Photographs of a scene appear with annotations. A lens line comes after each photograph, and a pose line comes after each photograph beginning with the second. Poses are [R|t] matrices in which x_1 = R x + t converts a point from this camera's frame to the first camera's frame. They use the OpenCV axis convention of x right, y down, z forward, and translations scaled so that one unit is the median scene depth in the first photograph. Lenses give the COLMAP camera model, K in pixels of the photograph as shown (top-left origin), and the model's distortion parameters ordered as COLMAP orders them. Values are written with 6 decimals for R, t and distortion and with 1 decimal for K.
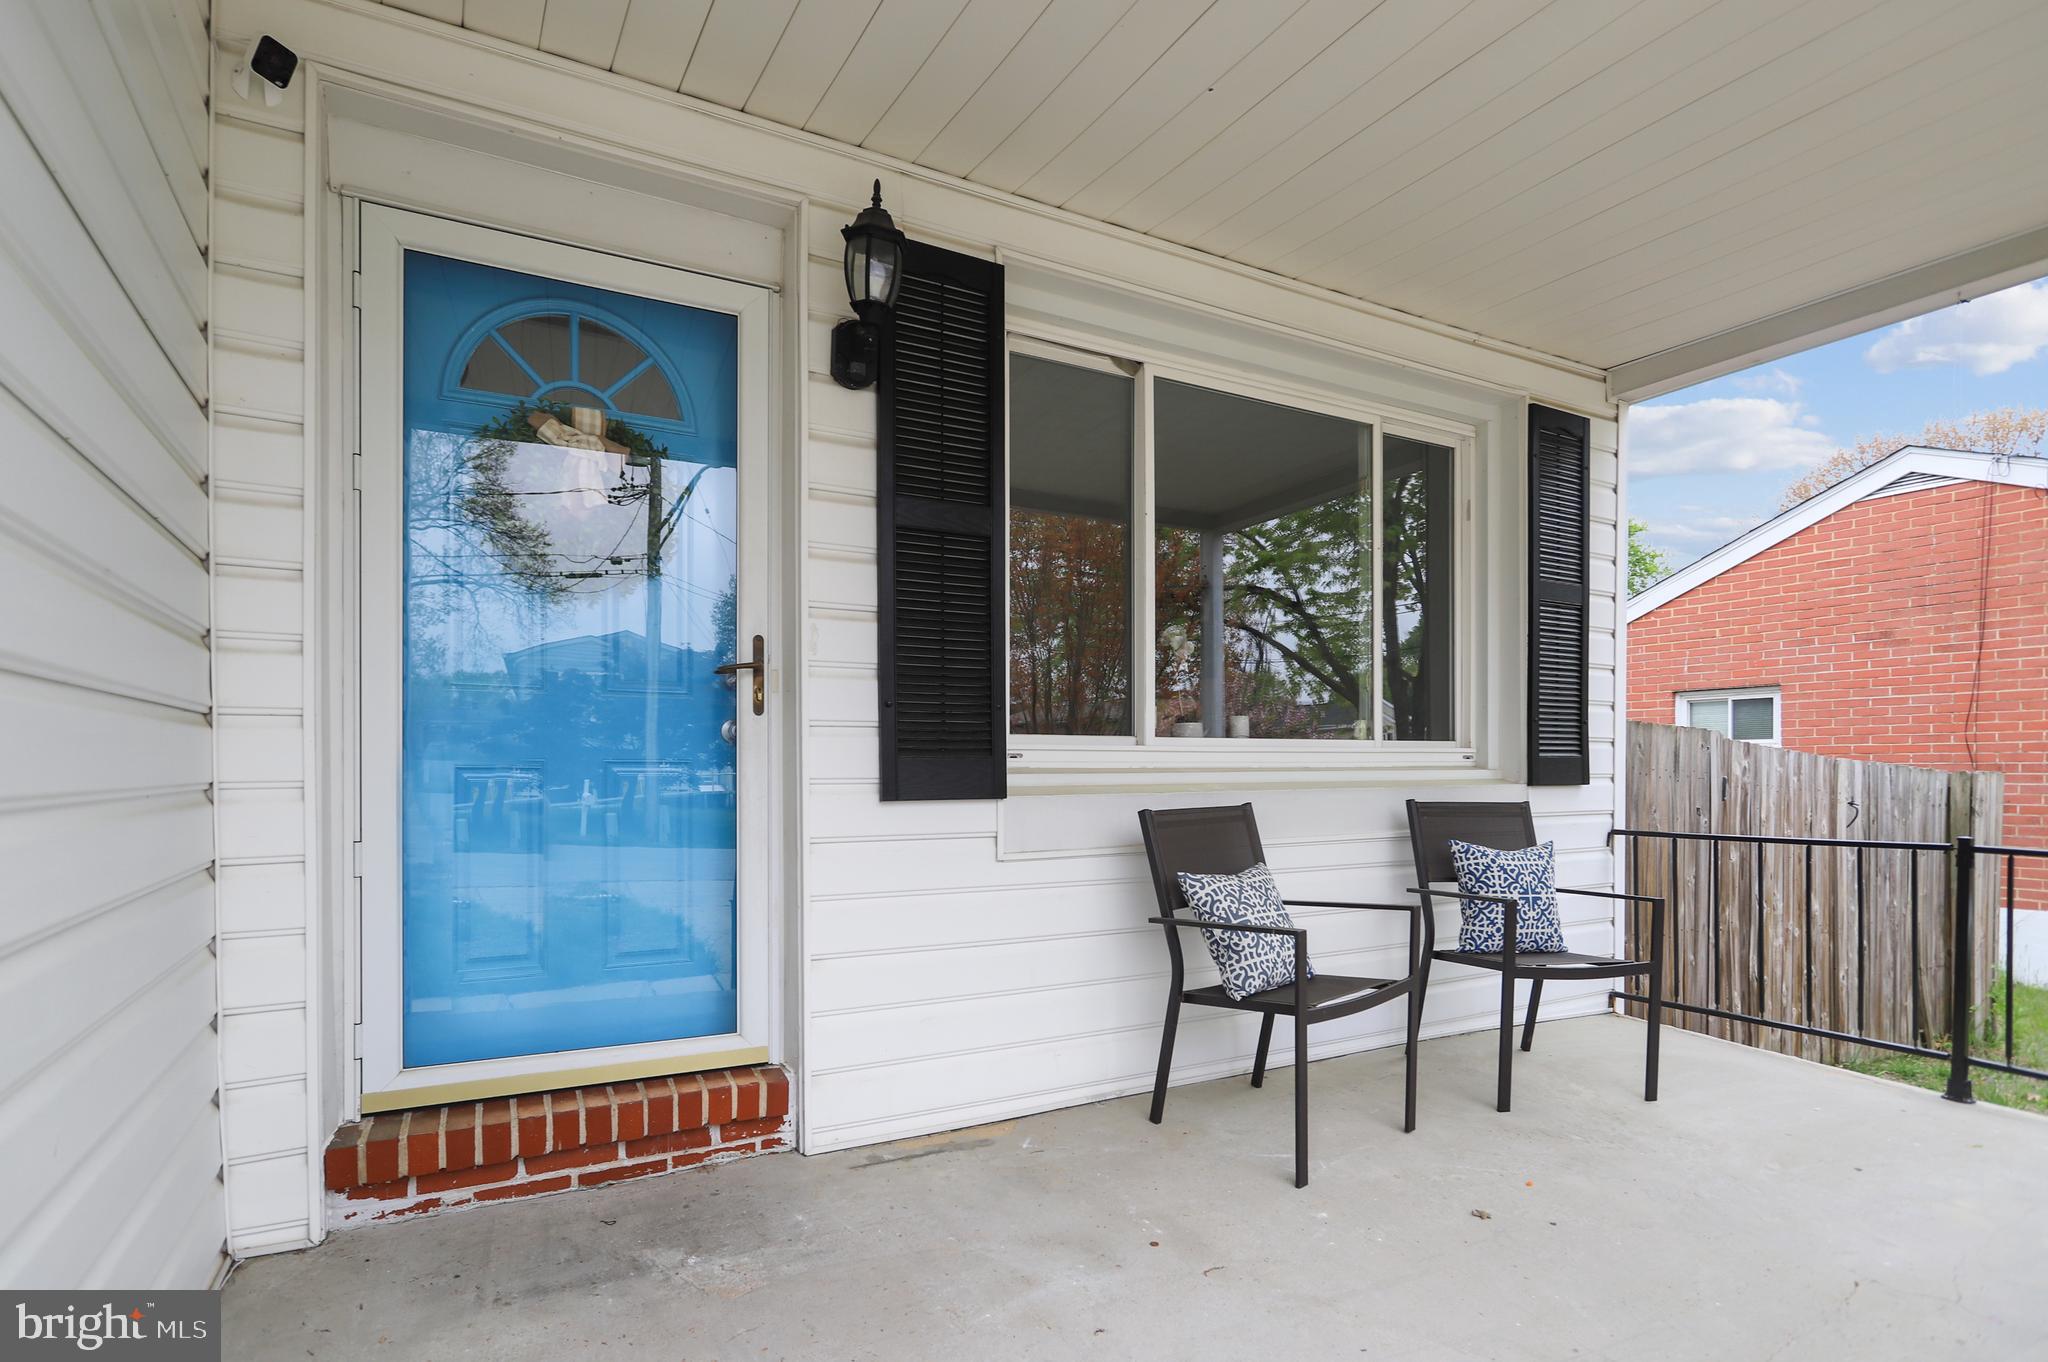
lens RADIAL K [[967.4, 0, 1003.5], [0, 967.4, 783.0], [0, 0, 1]] dist [0.003607, 0.001053]
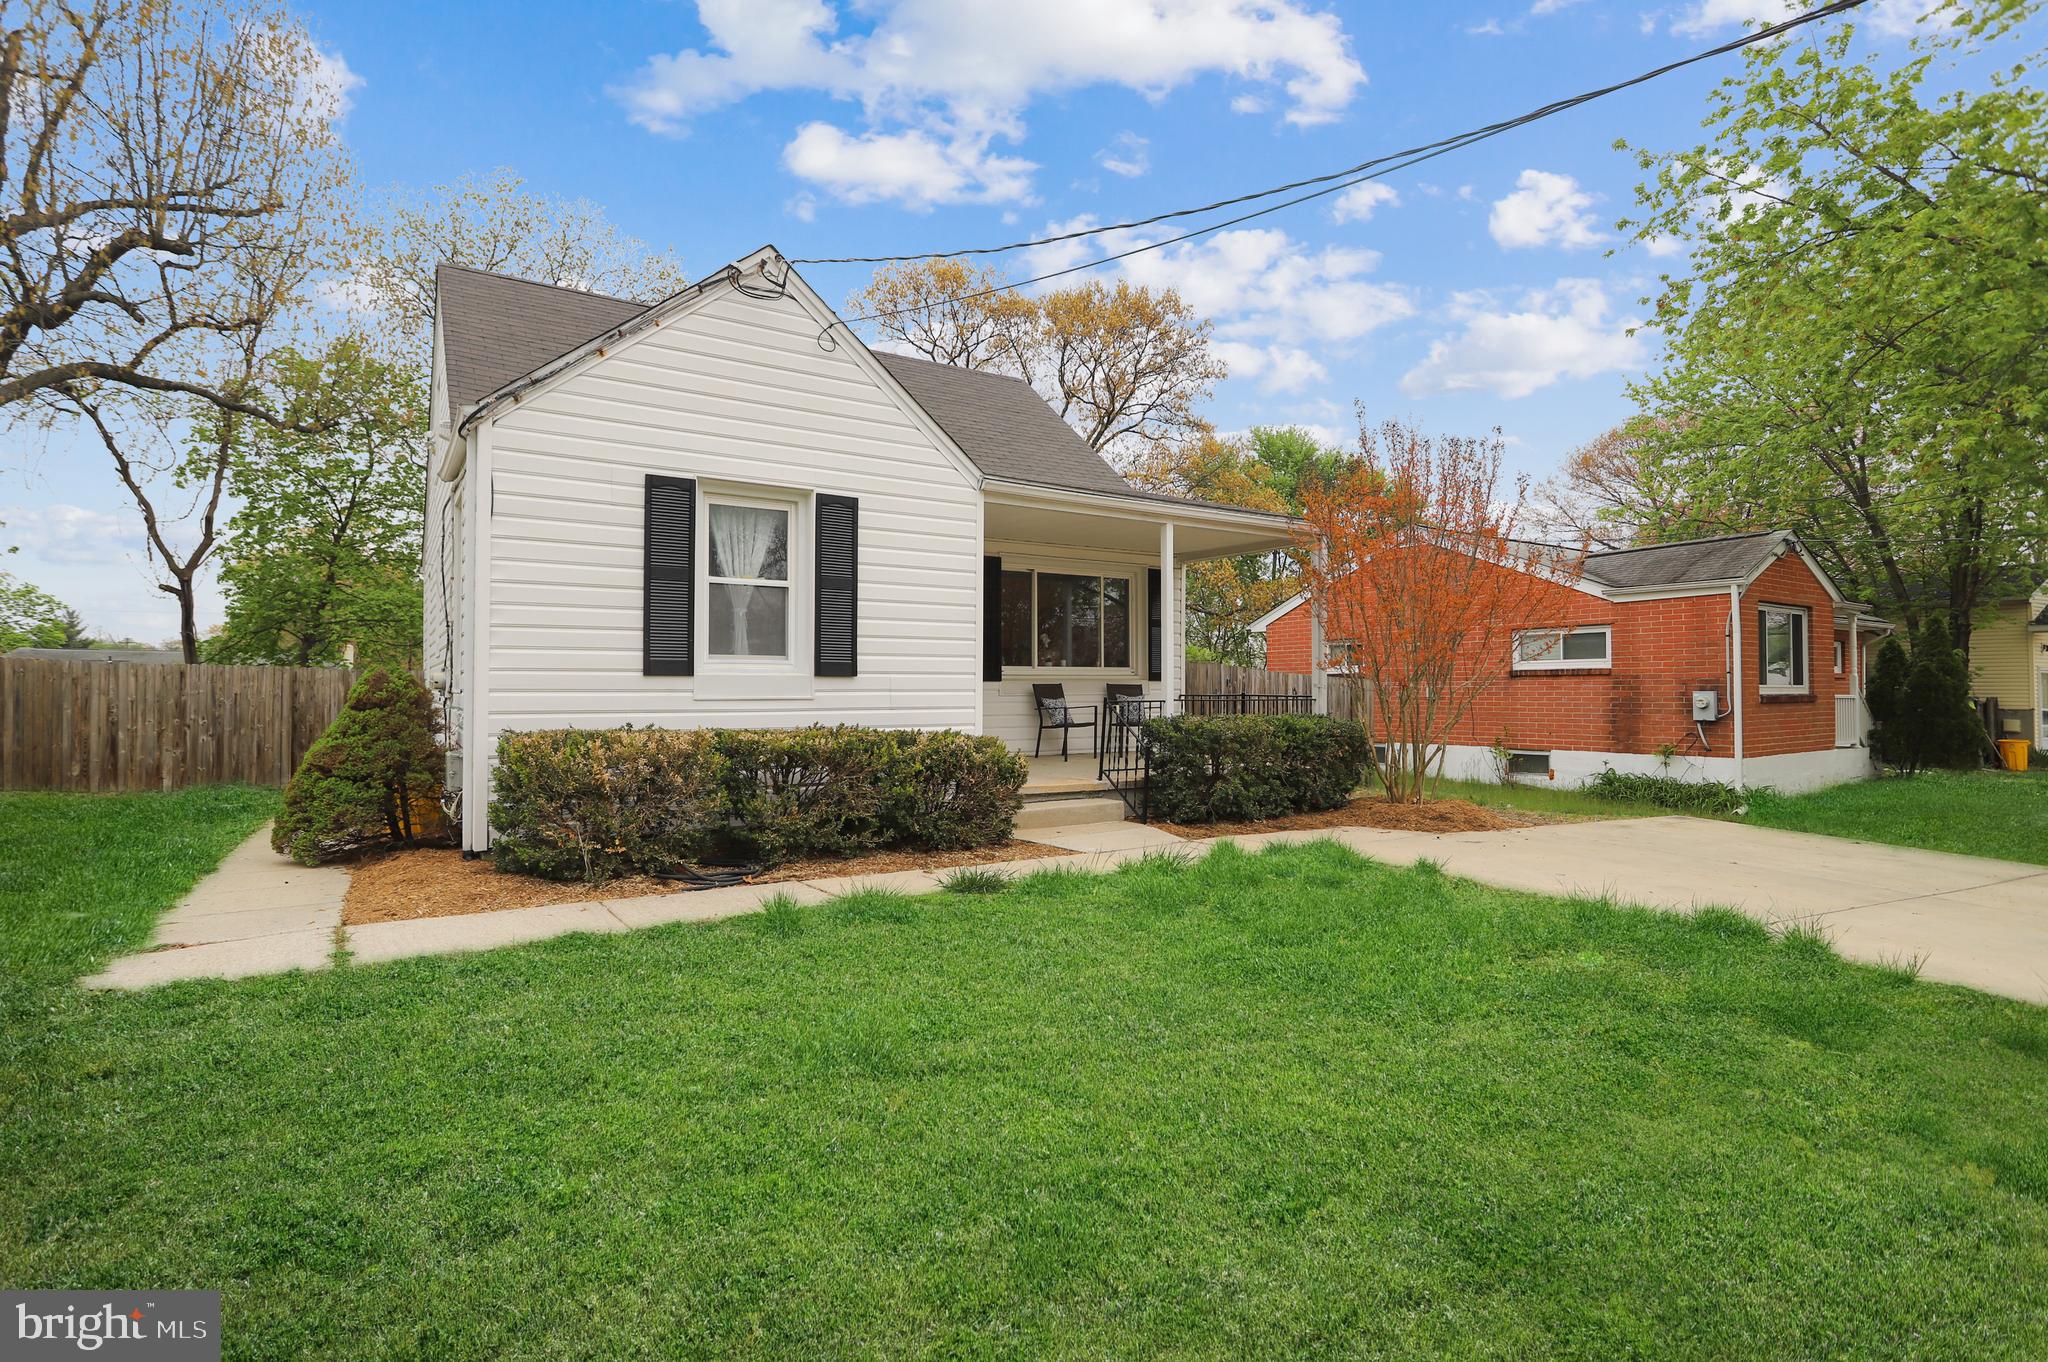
lens RADIAL K [[967.4, 0, 1006.7], [0, 967.4, 672.5], [0, 0, 1]] dist [0.003607, 0.001053]
pose [[0.995260, 0.000972, 0.097240, -0.364903], [0.002274, 0.999444, -0.033265, 0.111239], [-0.097219, 0.033329, 0.994705, -3.034425]]
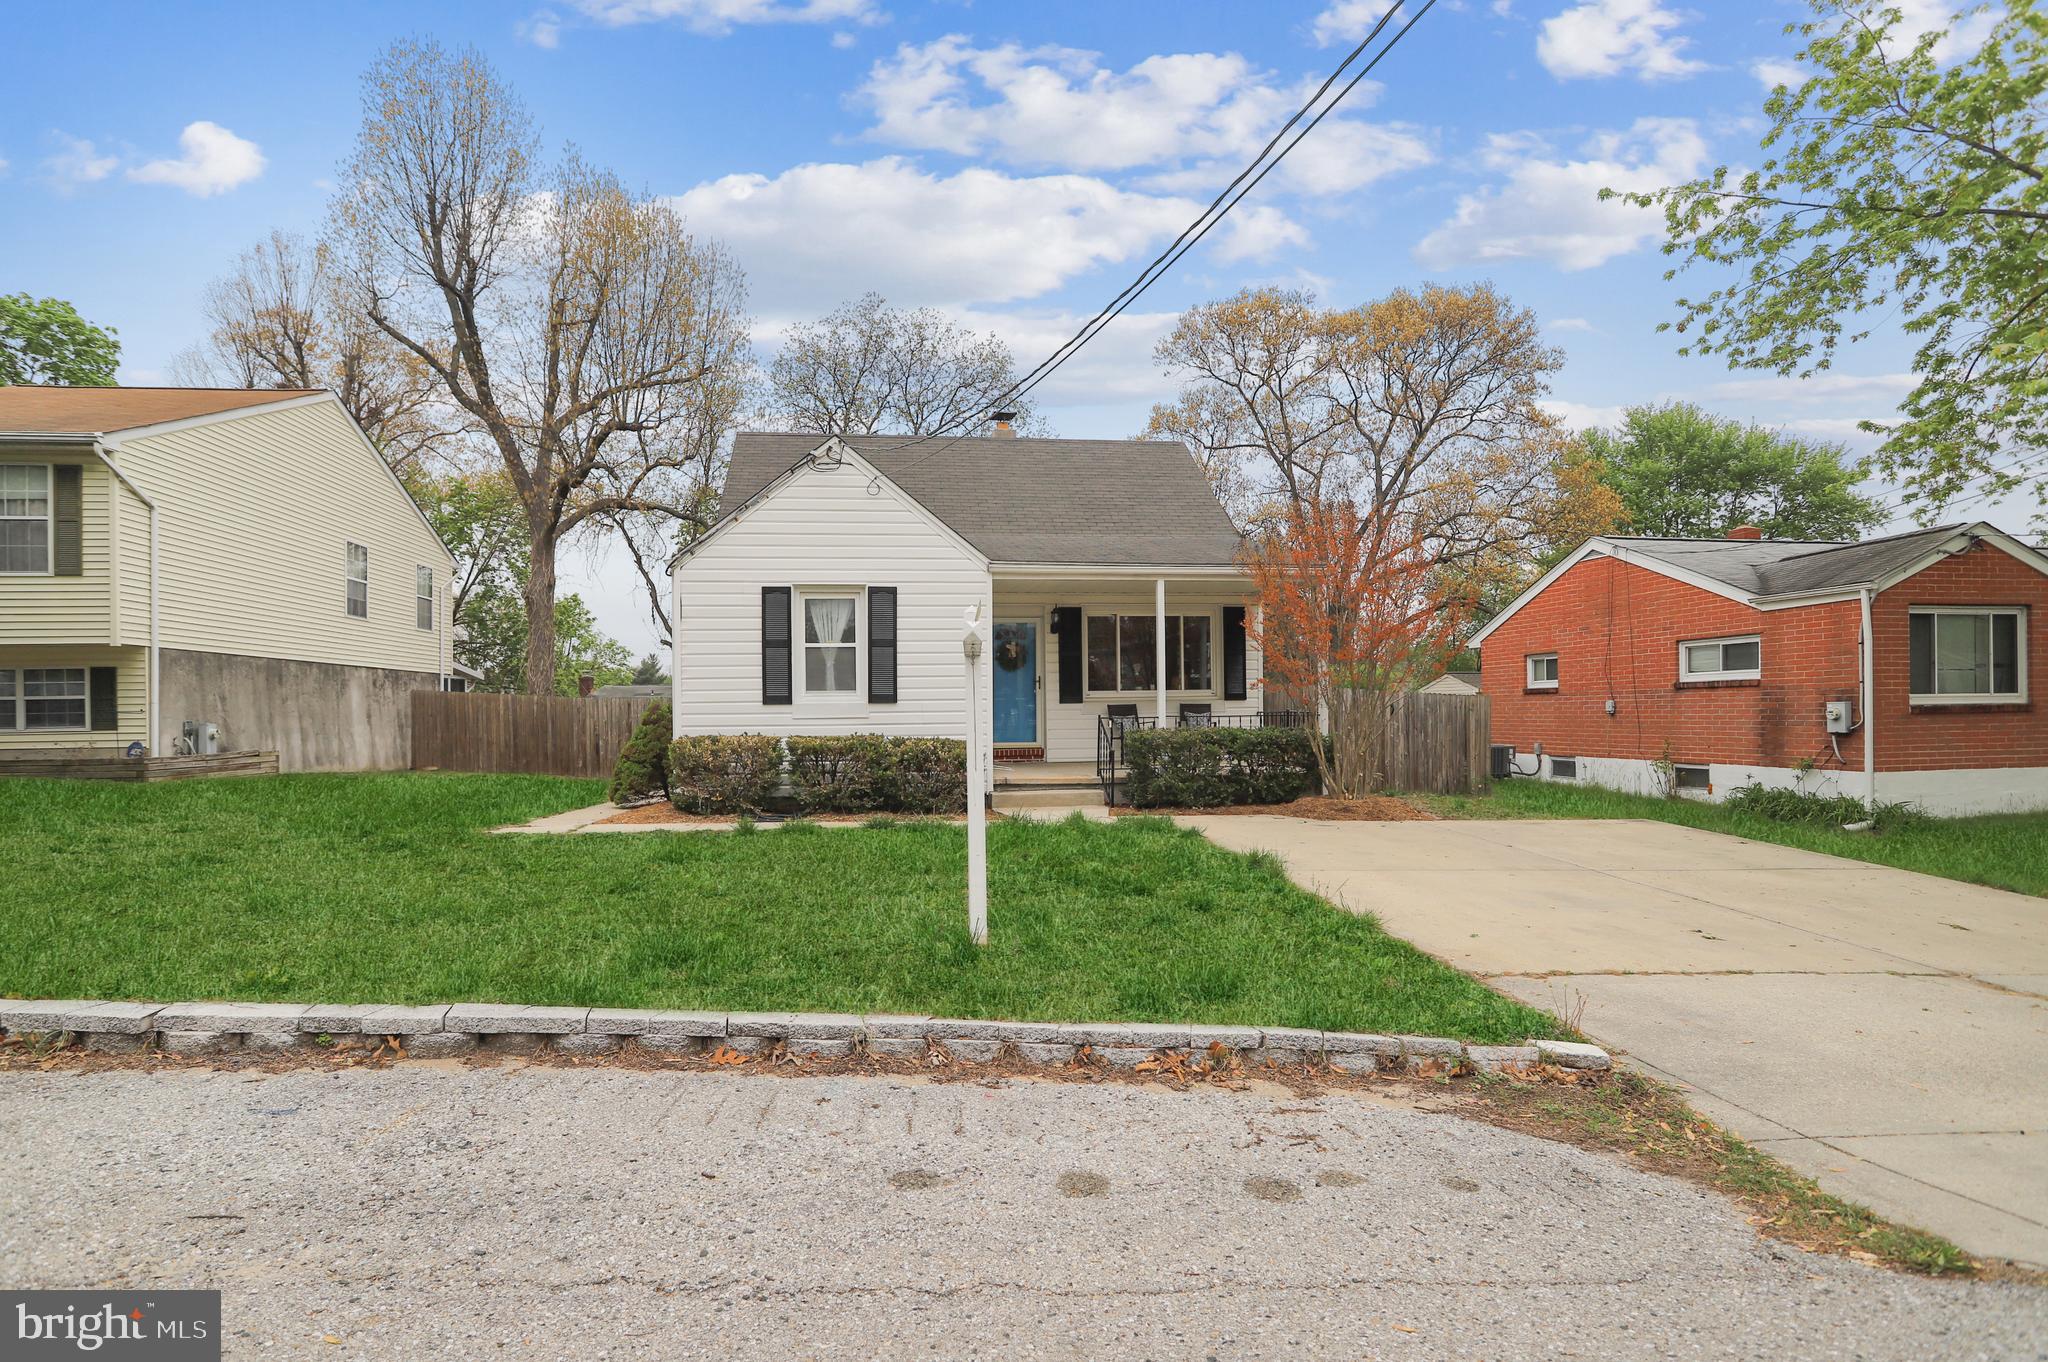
lens RADIAL K [[967.4, 0, 1016.3], [0, 967.4, 698.9], [0, 0, 1]] dist [0.003607, 0.001053]
pose [[0.950091, -0.015164, -0.311605, 1.286258], [0.007420, 0.999634, -0.026022, 0.127453], [0.311886, 0.022411, 0.949855, -4.124479]]
